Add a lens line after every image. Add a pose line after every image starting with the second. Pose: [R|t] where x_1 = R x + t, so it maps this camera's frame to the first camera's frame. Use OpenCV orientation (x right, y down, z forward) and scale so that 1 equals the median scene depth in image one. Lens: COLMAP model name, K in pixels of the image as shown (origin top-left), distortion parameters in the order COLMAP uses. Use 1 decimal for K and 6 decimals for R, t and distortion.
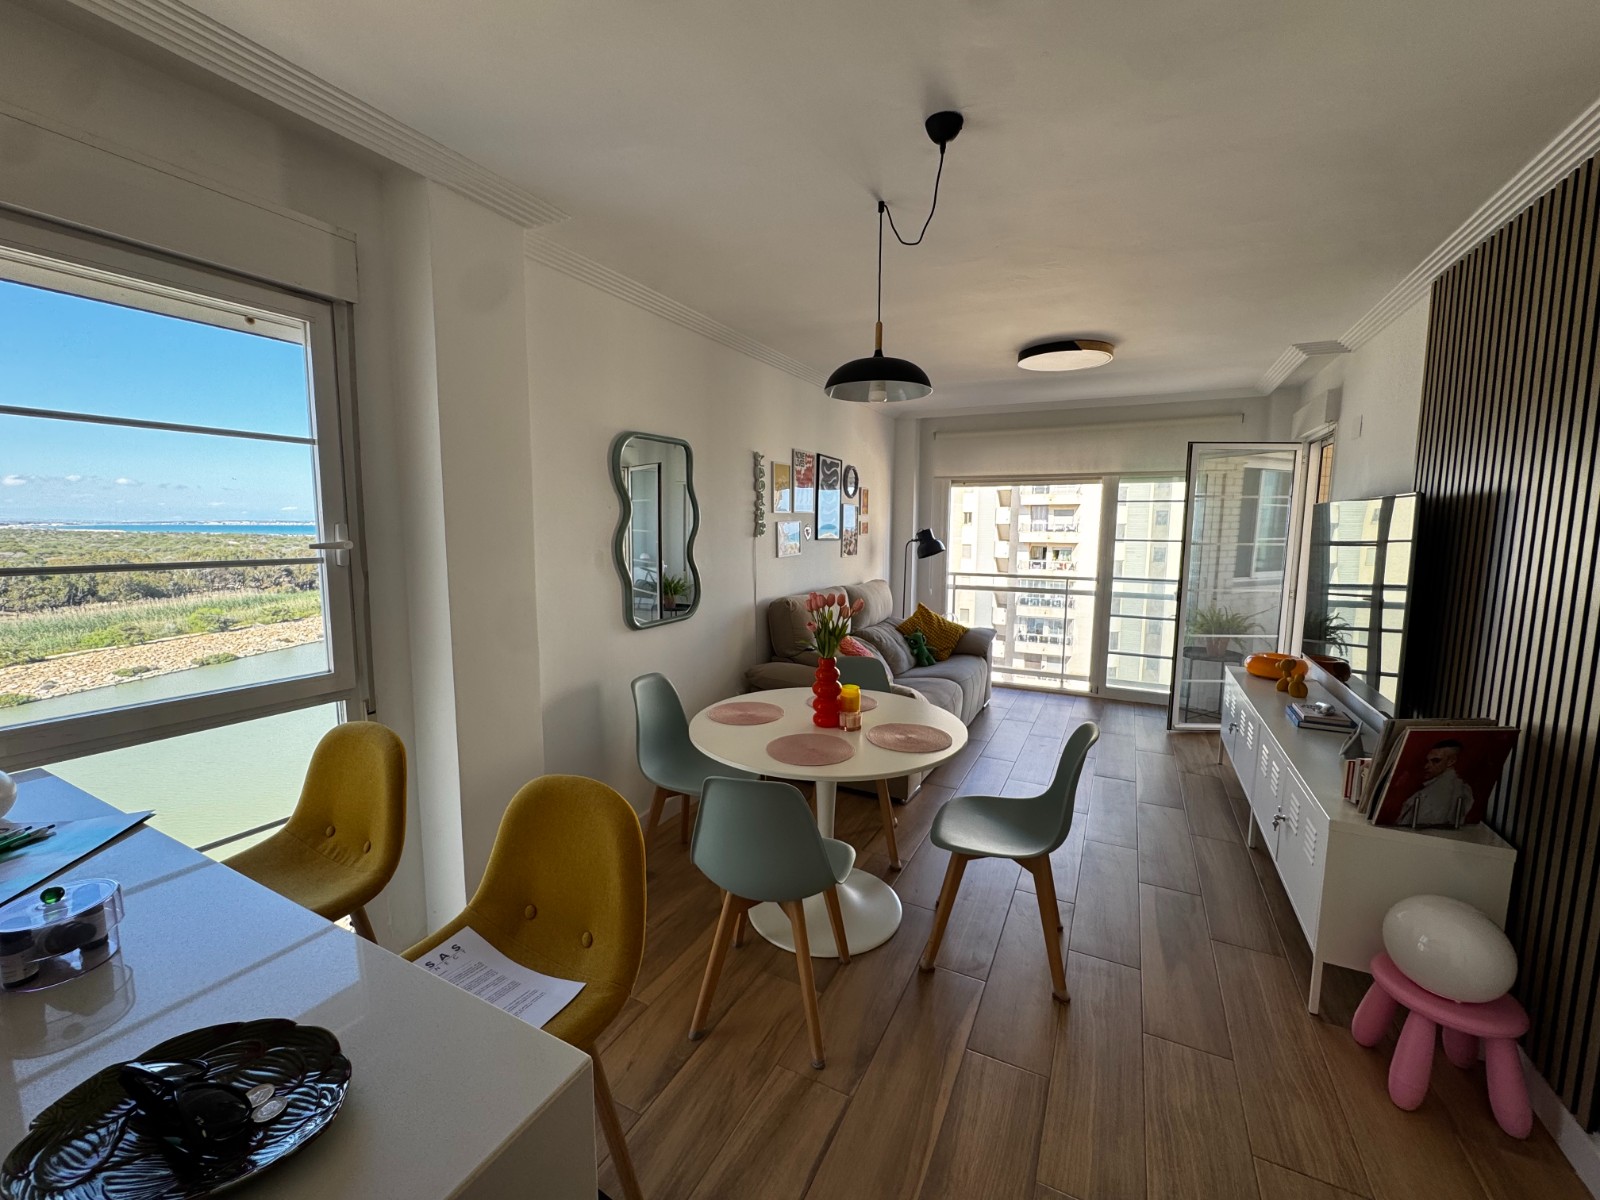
lens RADIAL K [[641.9, 0, 796.4], [0, 641.9, 601.0], [0, 0, 1]] dist [-0.009065, 0.001838]
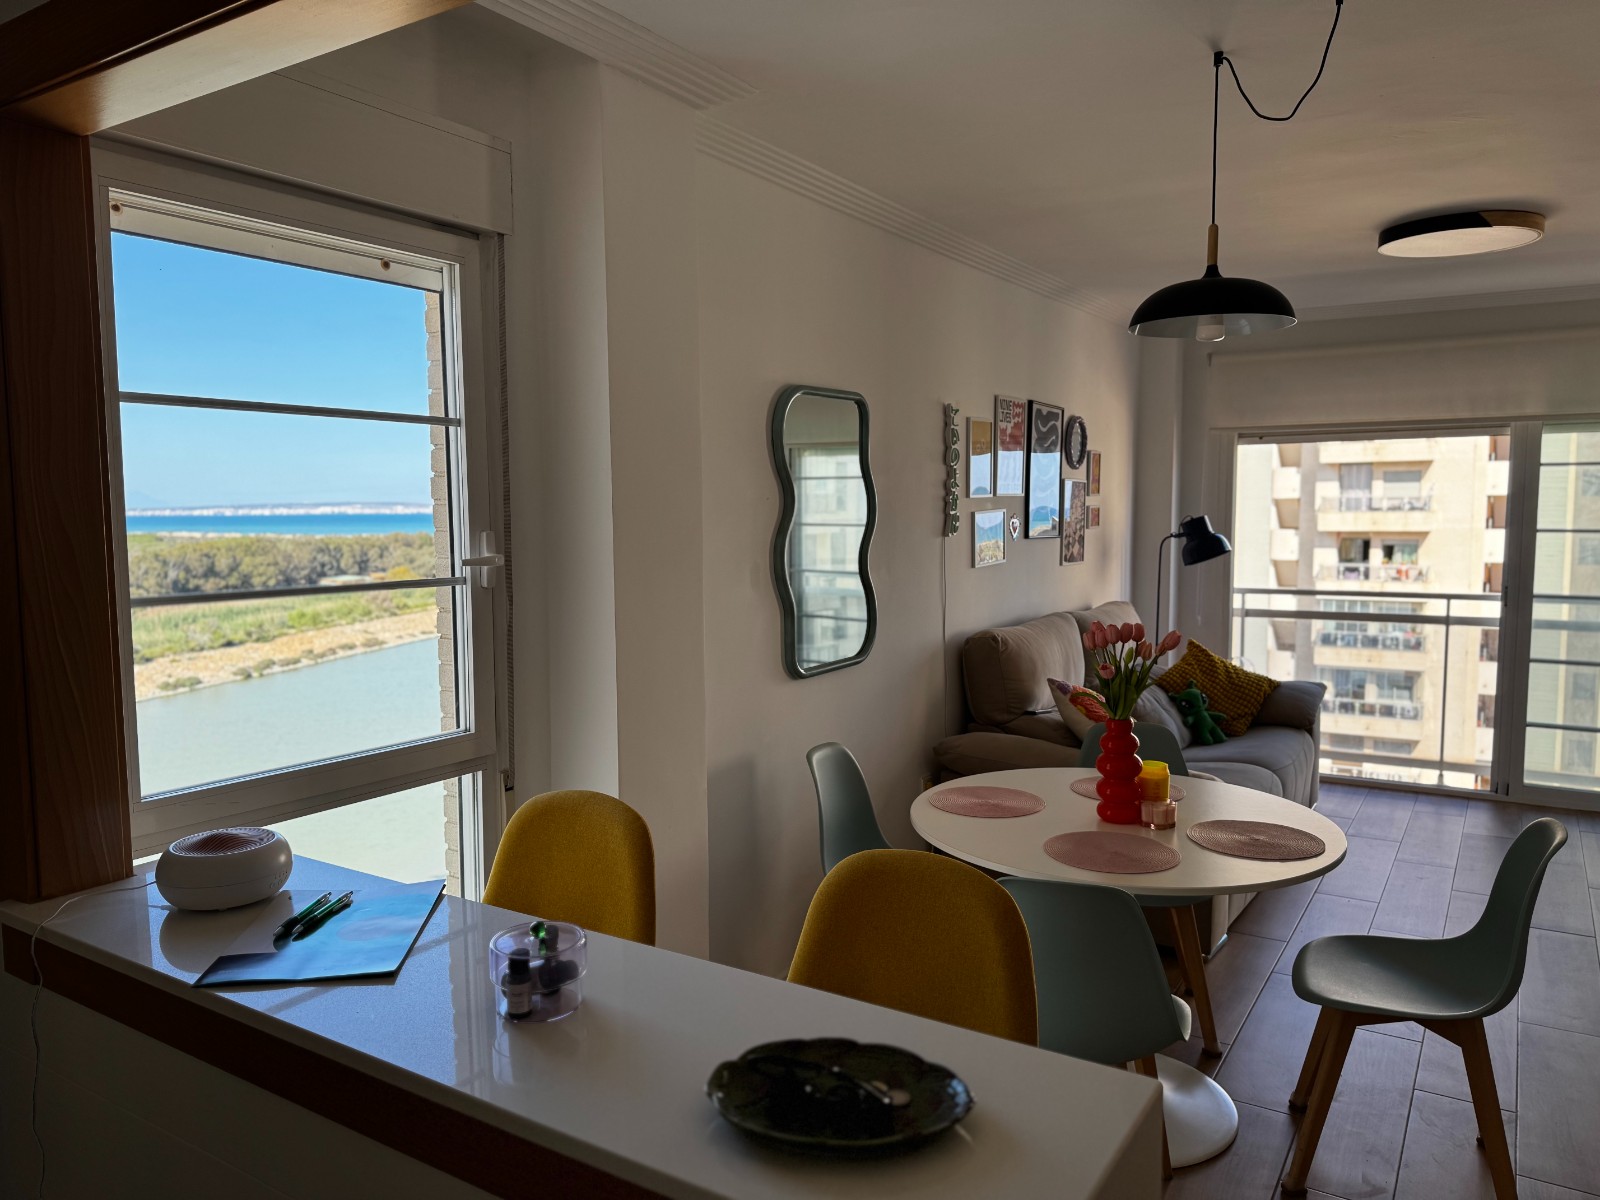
lens RADIAL K [[1123.0, 0, 796.6], [0, 1123.0, 614.1], [0, 0, 1]] dist [0.045948, -0.053340]
pose [[0.995643, -0.005253, -0.093094, -0.168829], [0.003098, 0.999724, -0.023276, 0.005135], [0.093191, 0.022886, 0.995385, -0.194753]]
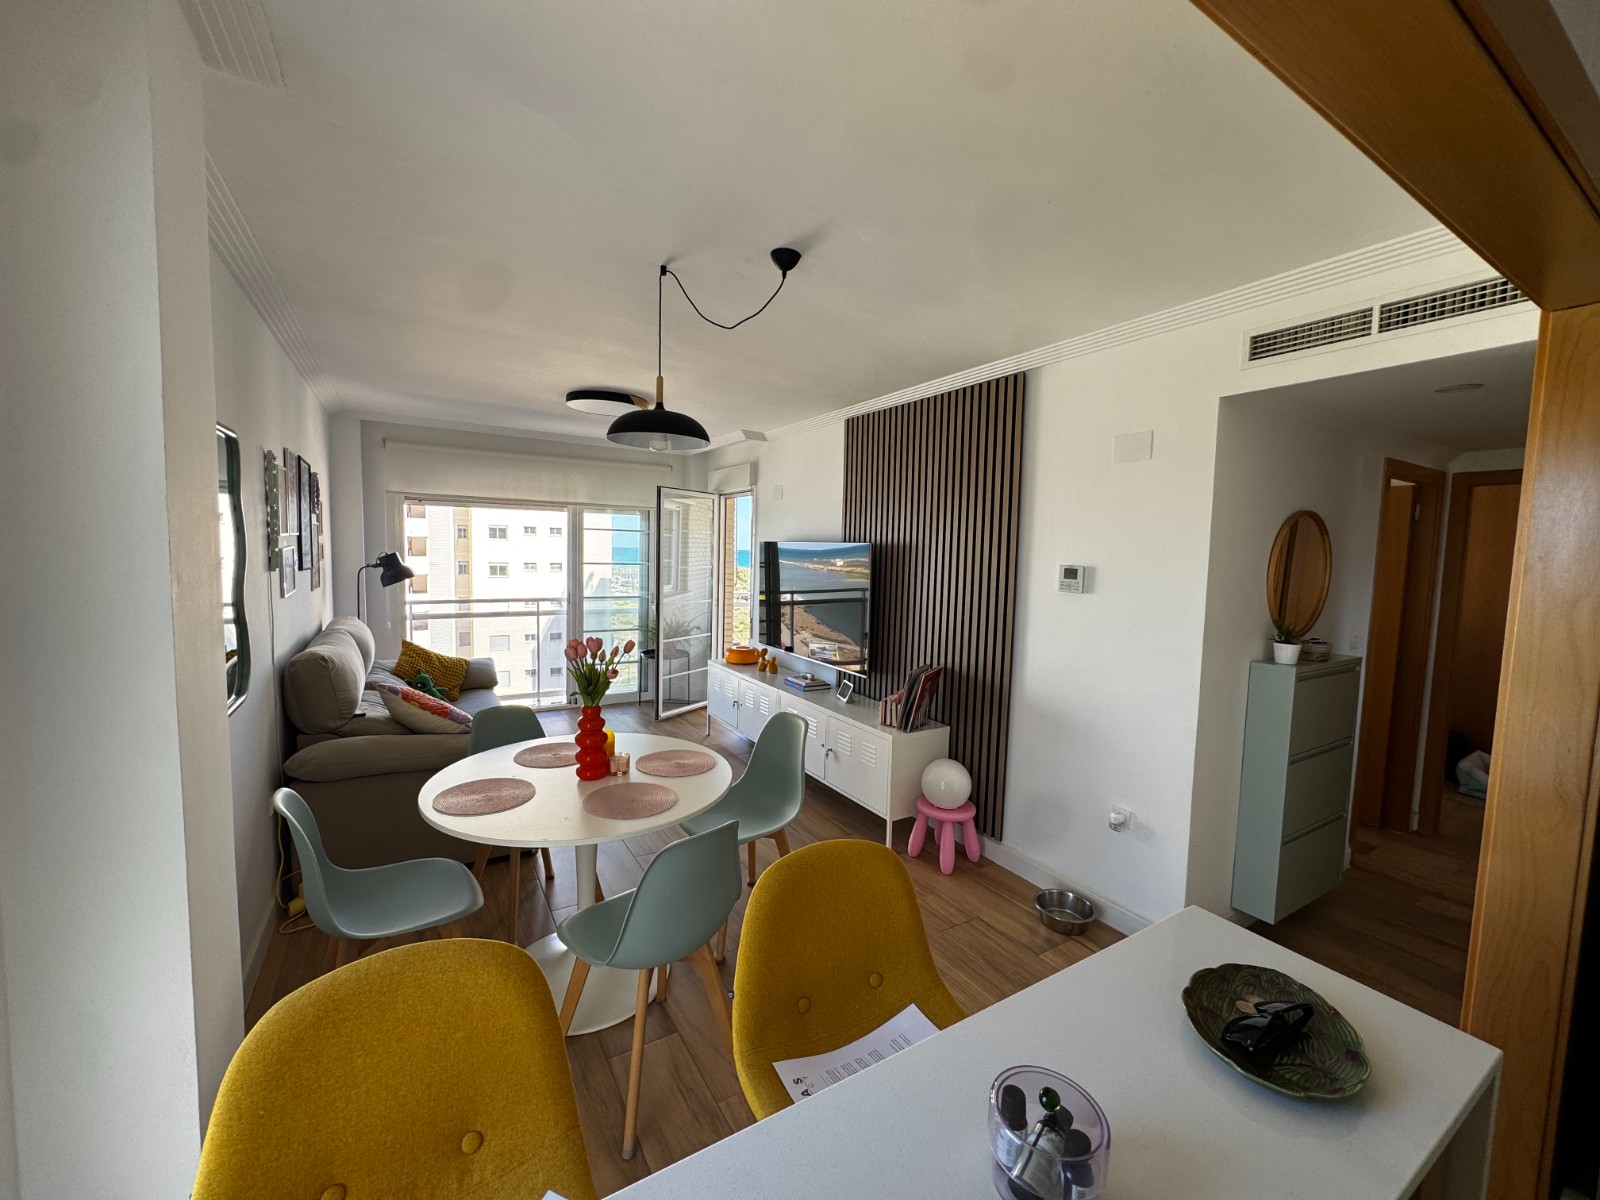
lens RADIAL K [[641.9, 0, 794.2], [0, 641.9, 600.2], [0, 0, 1]] dist [-0.009065, 0.001838]
pose [[0.521657, -0.059794, 0.851057, -0.560408], [0.077007, 0.996769, 0.022830, -0.062230], [-0.849673, 0.053628, 0.524576, 0.228209]]
